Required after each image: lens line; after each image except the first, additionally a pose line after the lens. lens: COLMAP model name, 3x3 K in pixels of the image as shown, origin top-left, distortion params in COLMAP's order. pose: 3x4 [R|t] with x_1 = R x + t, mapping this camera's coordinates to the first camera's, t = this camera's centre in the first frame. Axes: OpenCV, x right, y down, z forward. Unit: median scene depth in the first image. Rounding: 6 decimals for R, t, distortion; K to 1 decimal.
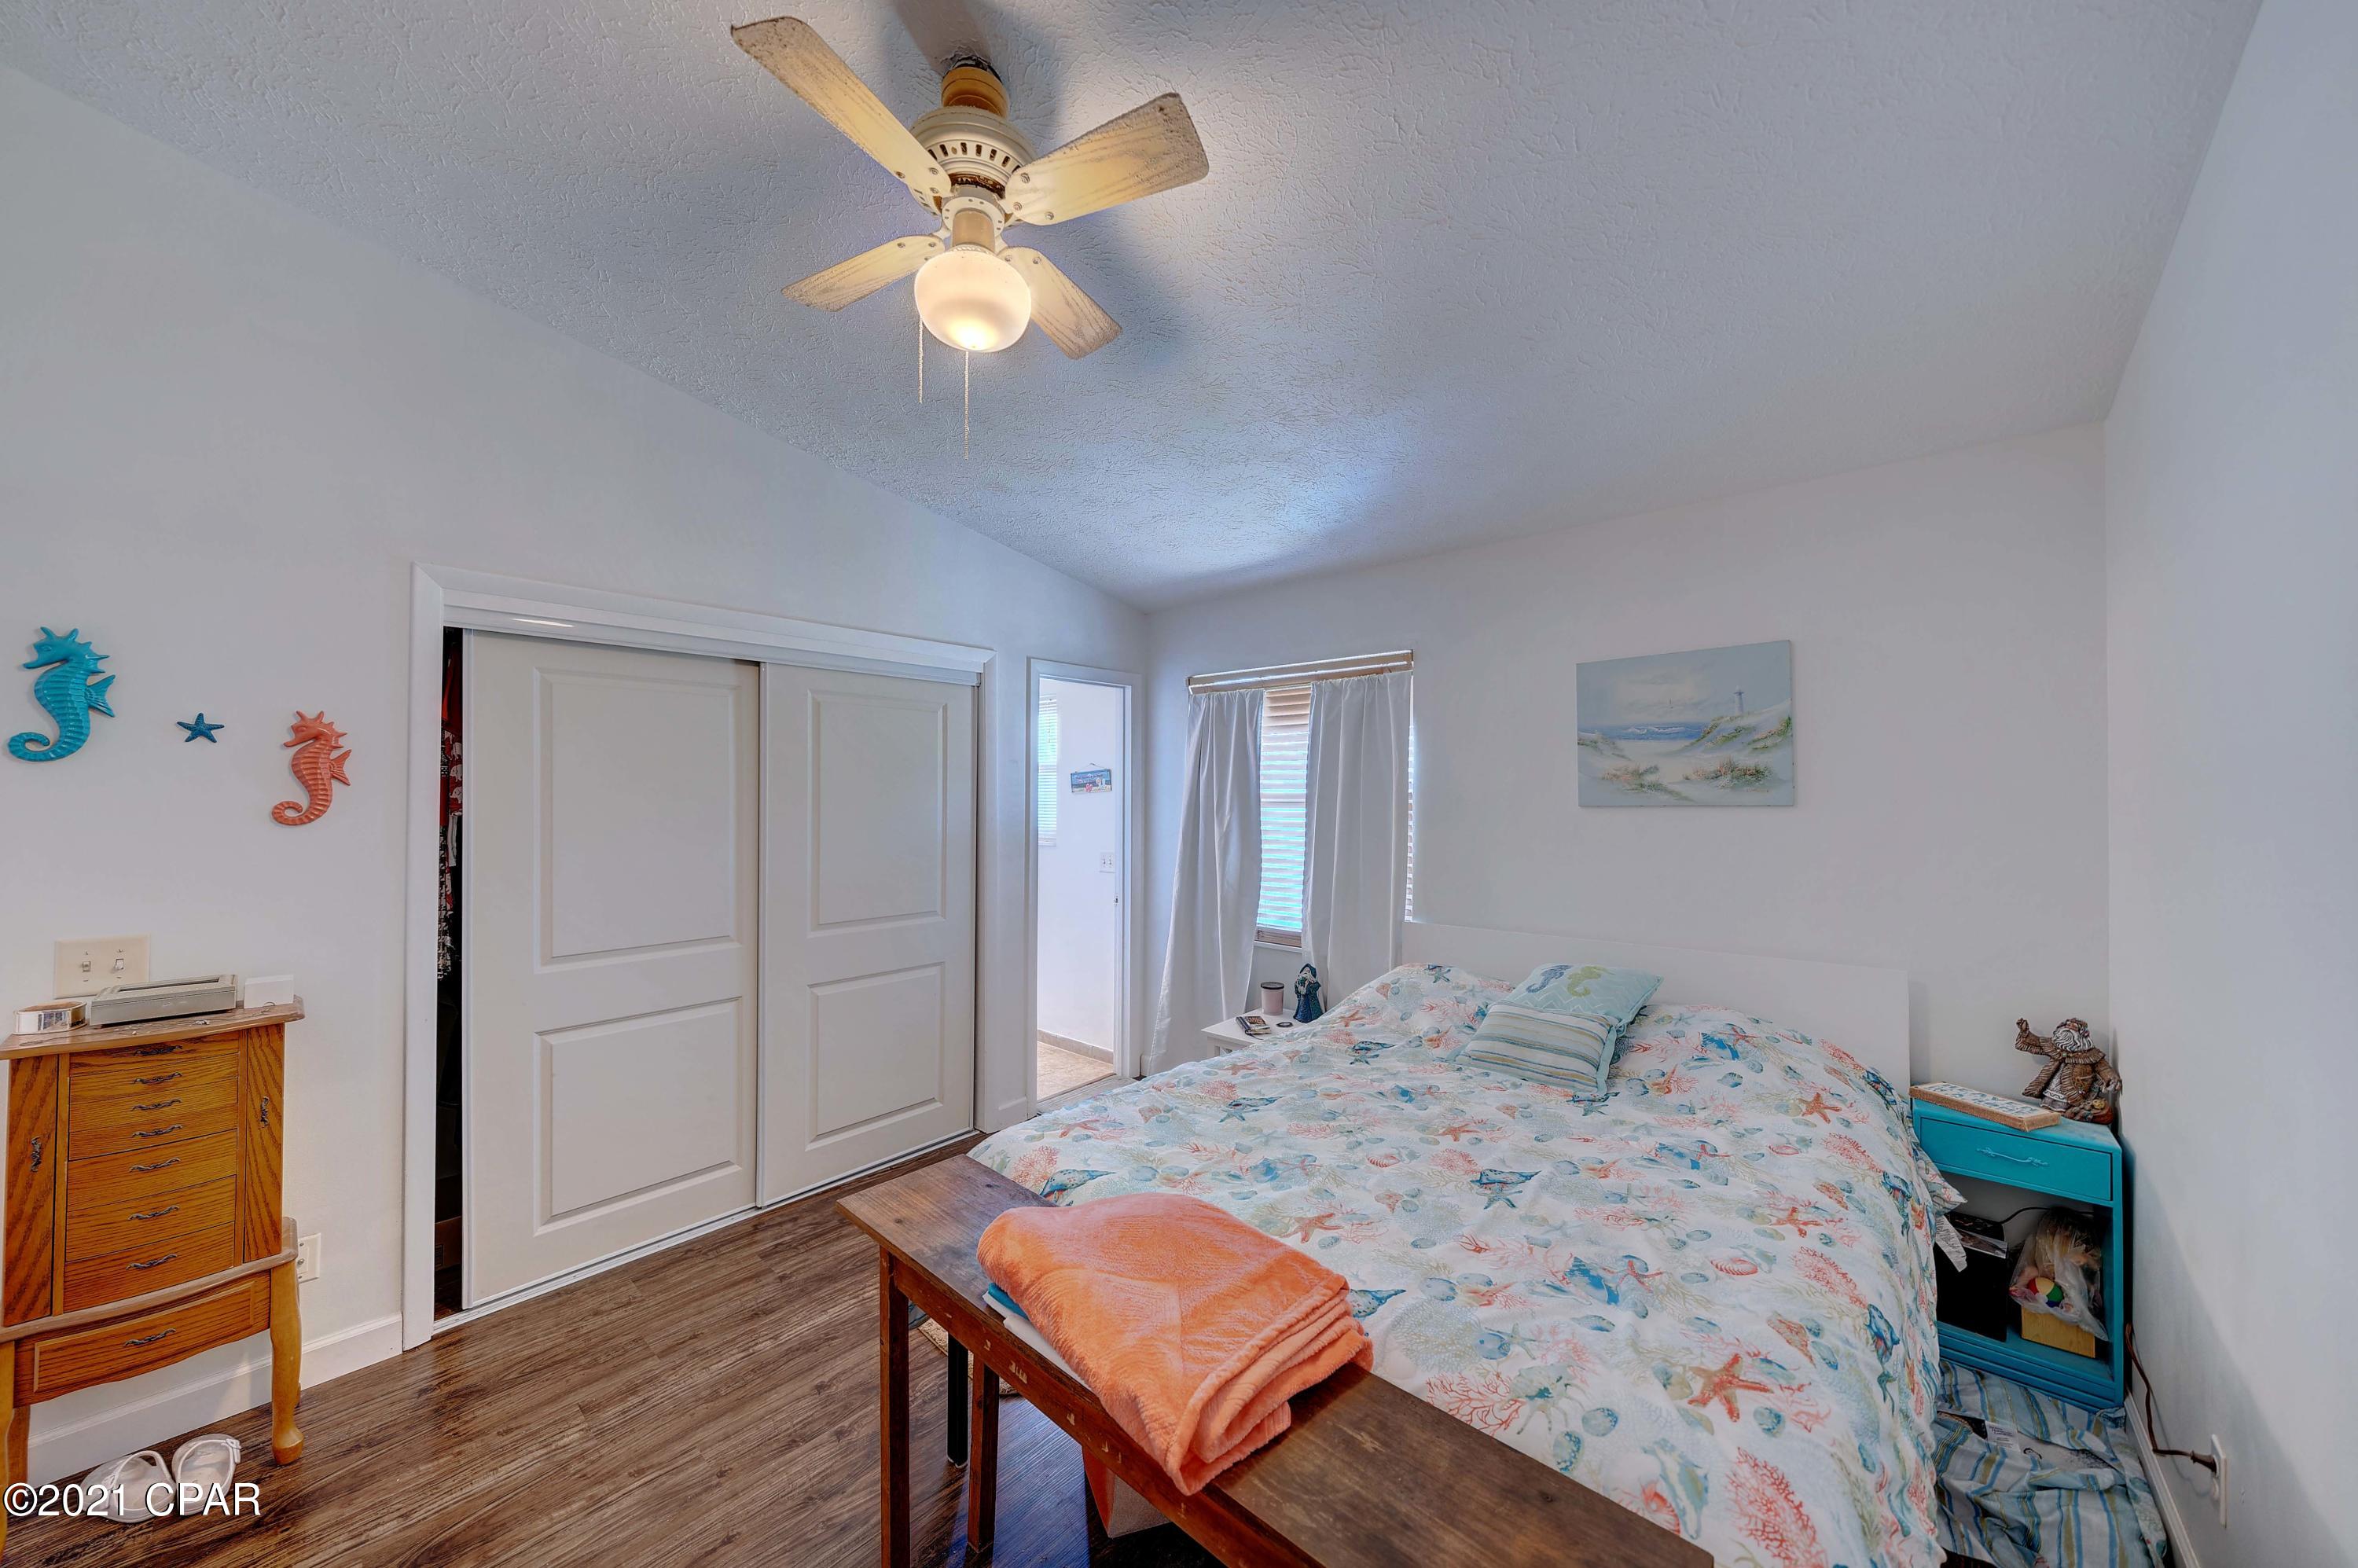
lens RADIAL K [[816.8, 0, 1154.9], [0, 816.8, 792.9], [0, 0, 1]] dist [0.000505, 0.000059]
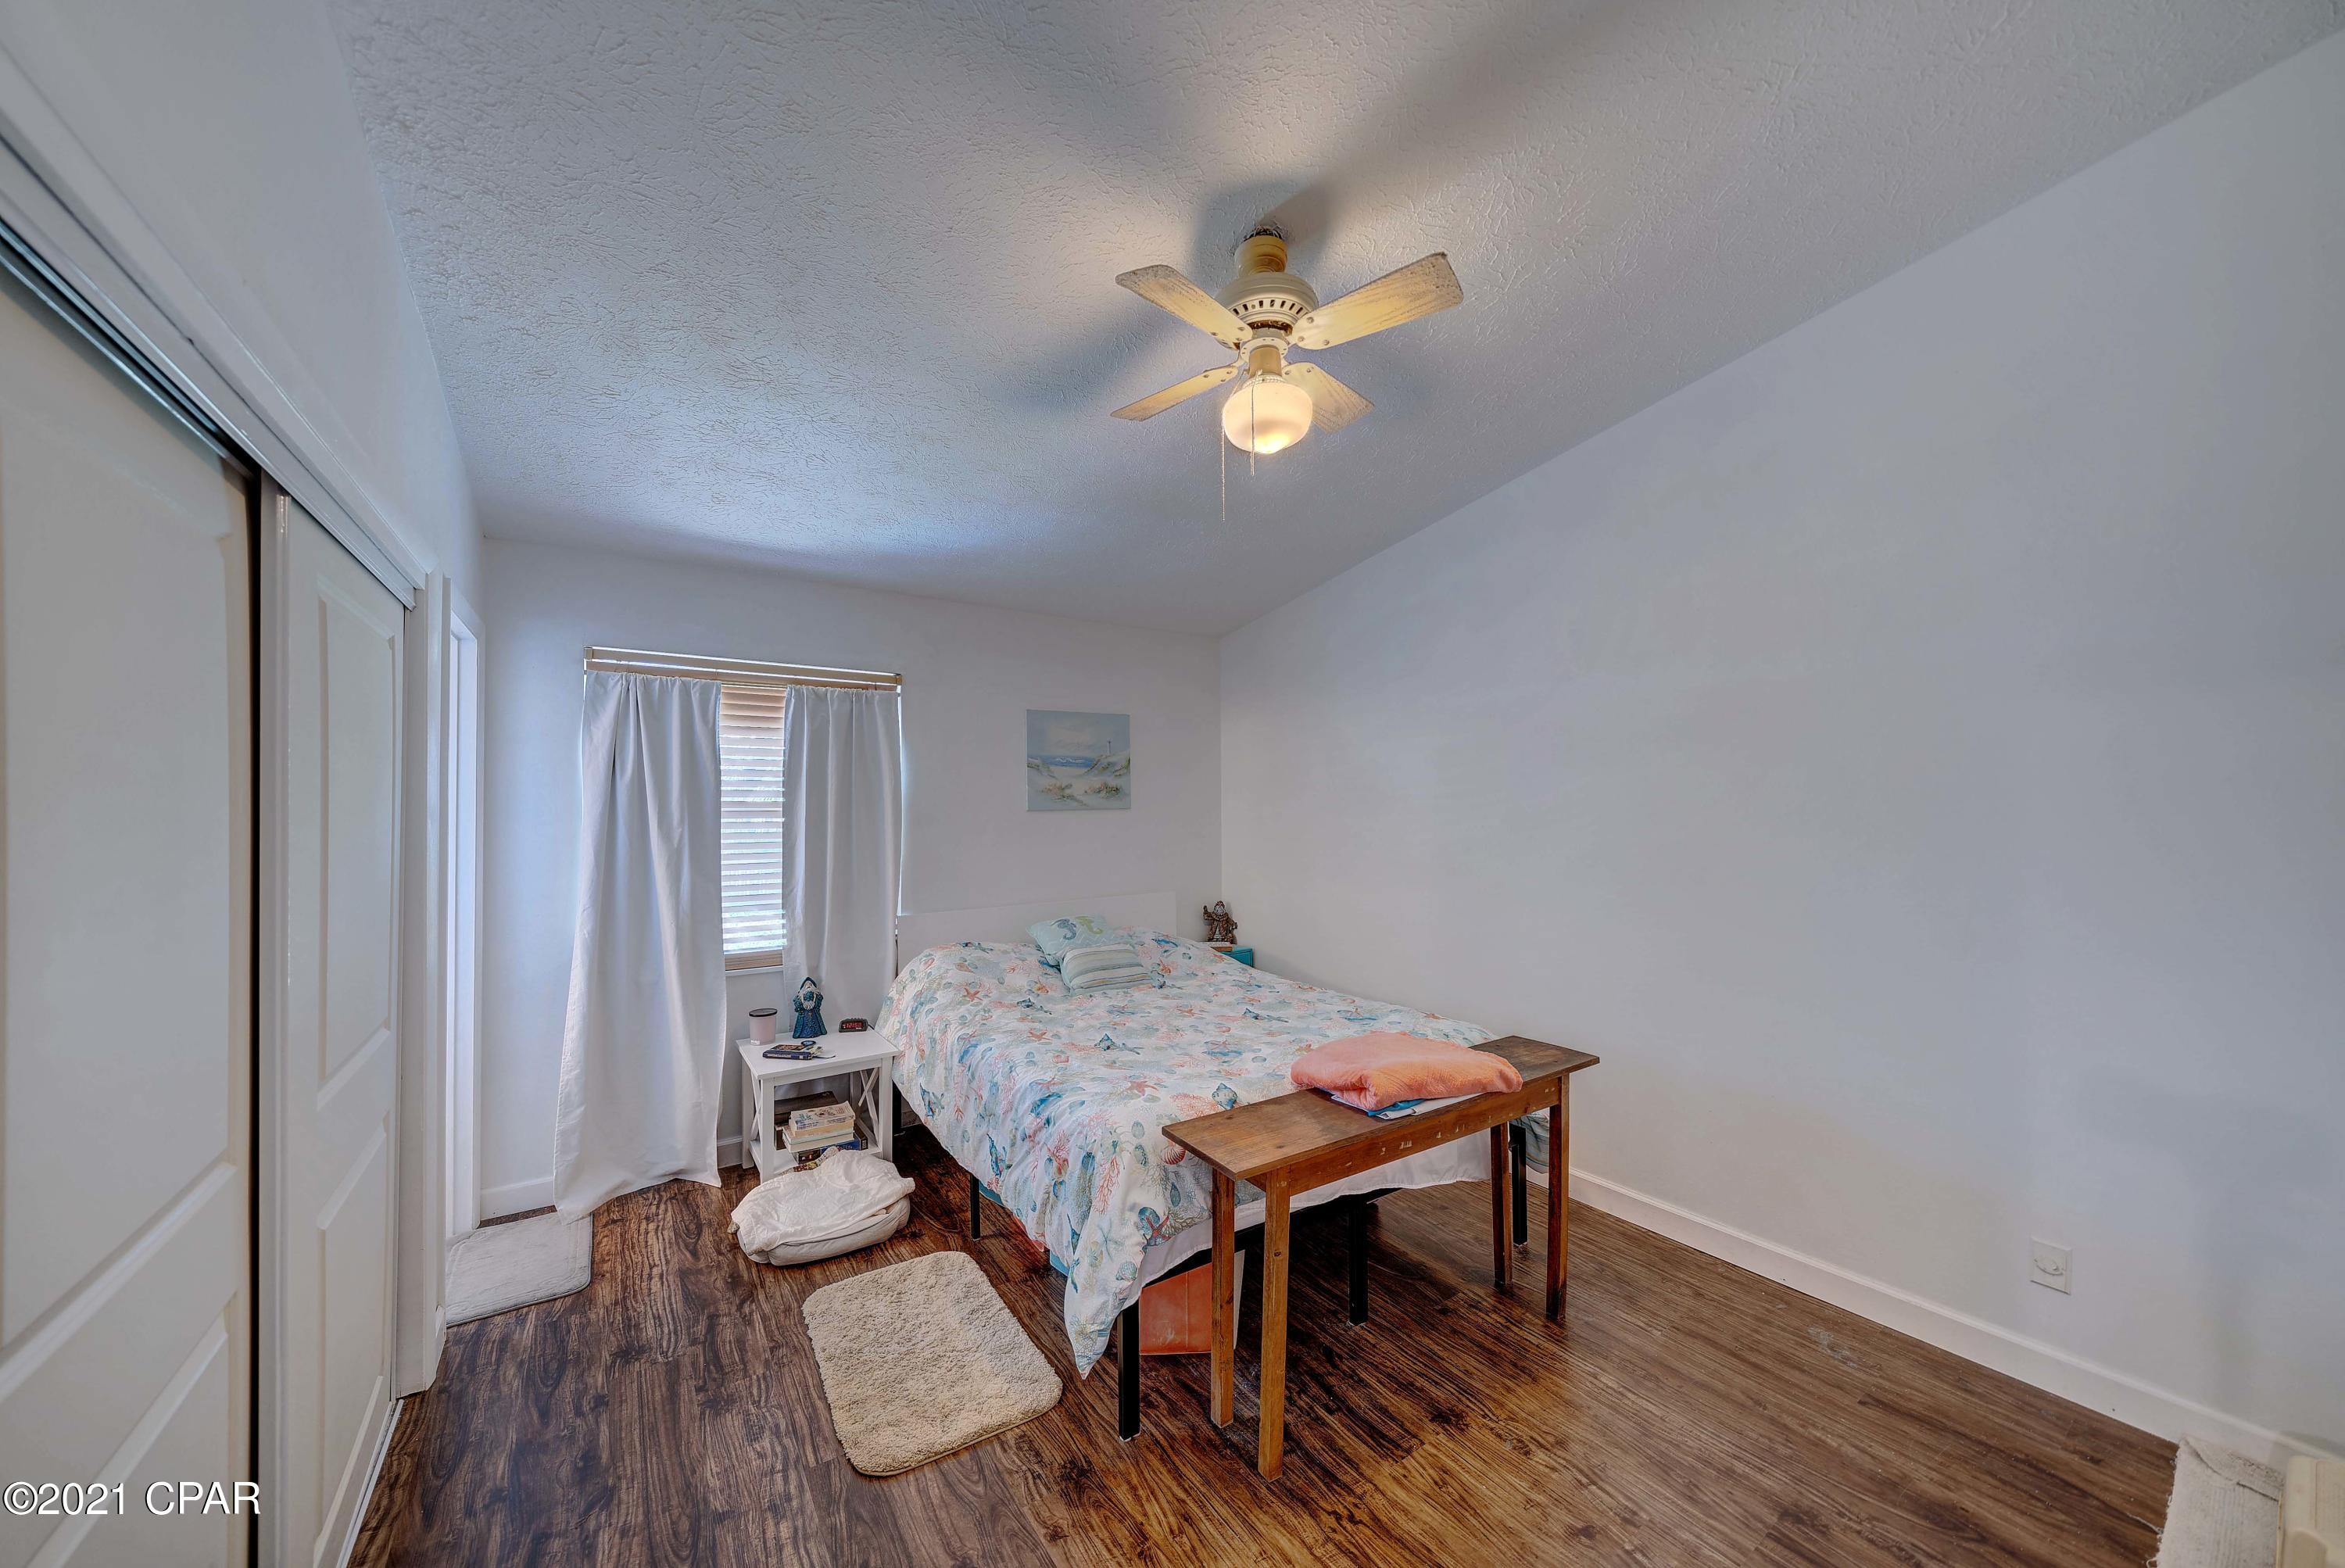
lens RADIAL K [[812.3, 0, 1148.5], [0, 812.3, 792.8], [0, 0, 1]] dist [0.000505, 0.000059]
pose [[0.246854, 0.013021, 0.968965, -0.836006], [0.002295, 0.999899, -0.014022, 0.005947], [-0.969050, 0.005686, 0.246799, 0.479116]]
